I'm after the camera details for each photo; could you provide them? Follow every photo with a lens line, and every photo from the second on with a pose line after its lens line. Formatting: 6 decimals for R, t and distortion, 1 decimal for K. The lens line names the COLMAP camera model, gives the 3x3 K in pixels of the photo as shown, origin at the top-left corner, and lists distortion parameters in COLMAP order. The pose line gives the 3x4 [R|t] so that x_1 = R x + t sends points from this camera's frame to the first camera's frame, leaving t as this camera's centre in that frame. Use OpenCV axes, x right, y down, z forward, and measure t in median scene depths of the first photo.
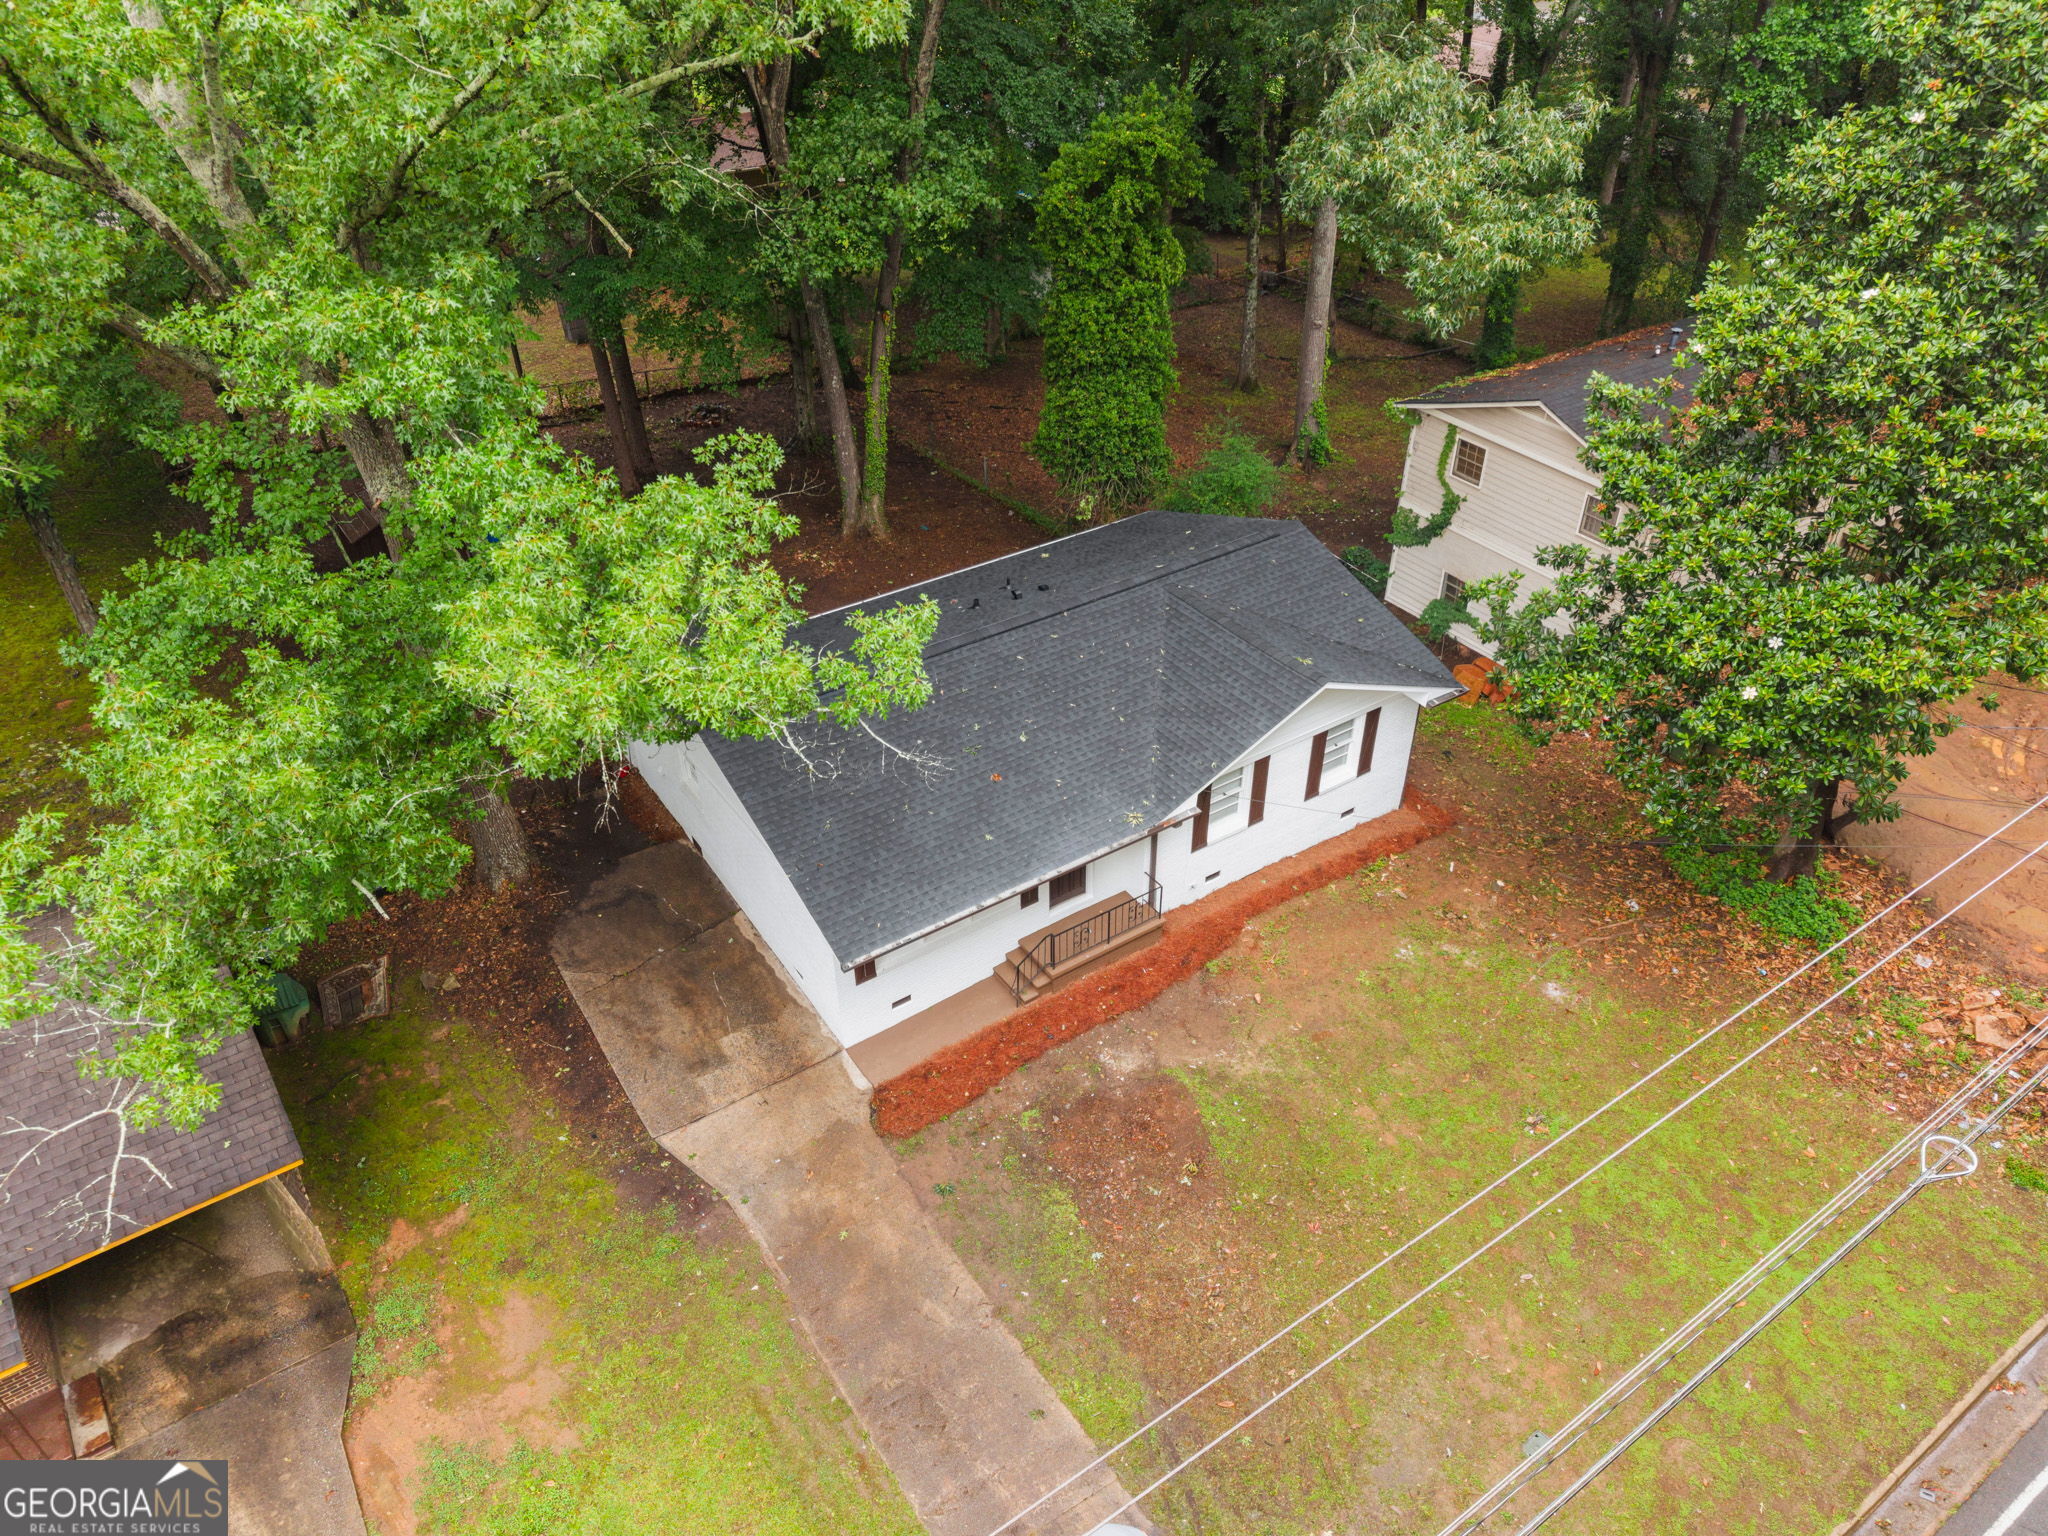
lens RADIAL K [[1403.5, 0, 1024.0], [0, 1403.5, 768.0], [0, 0, 1]] dist [-0.004373, -0.001088]
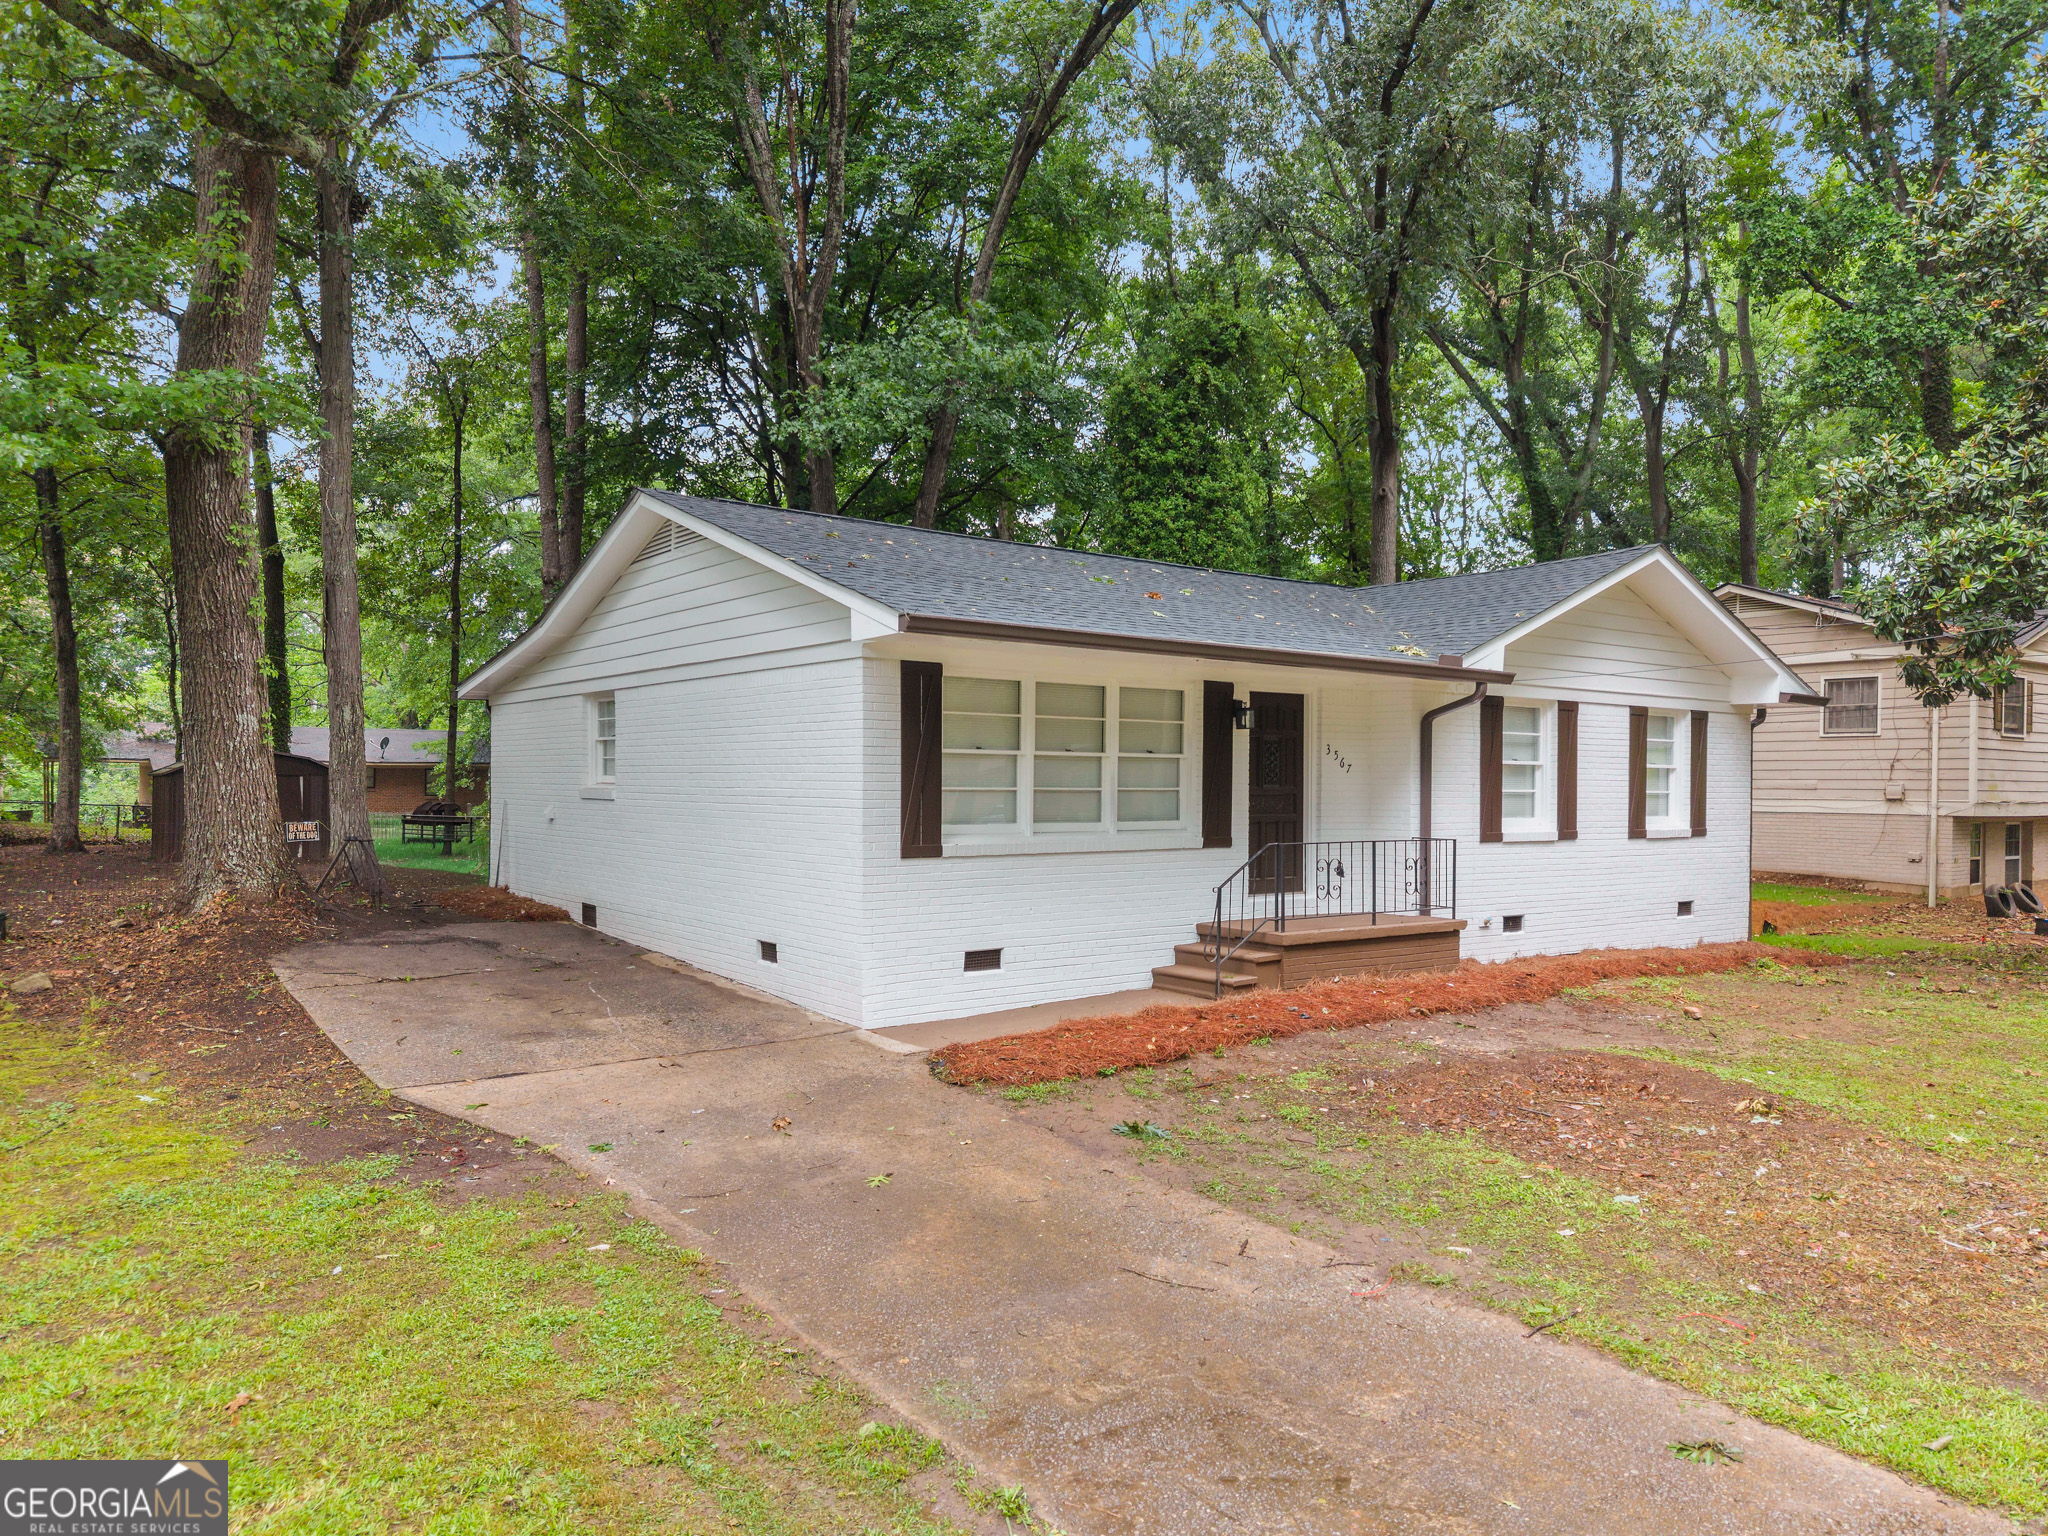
lens RADIAL K [[1403.5, 0, 1024.0], [0, 1403.5, 768.0], [0, 0, 1]] dist [-0.004373, -0.001088]
pose [[0.998770, 0.020156, 0.045312, -0.100645], [0.011681, 0.792371, -0.609928, 0.422350], [-0.048198, 0.609706, 0.791161, 0.603921]]
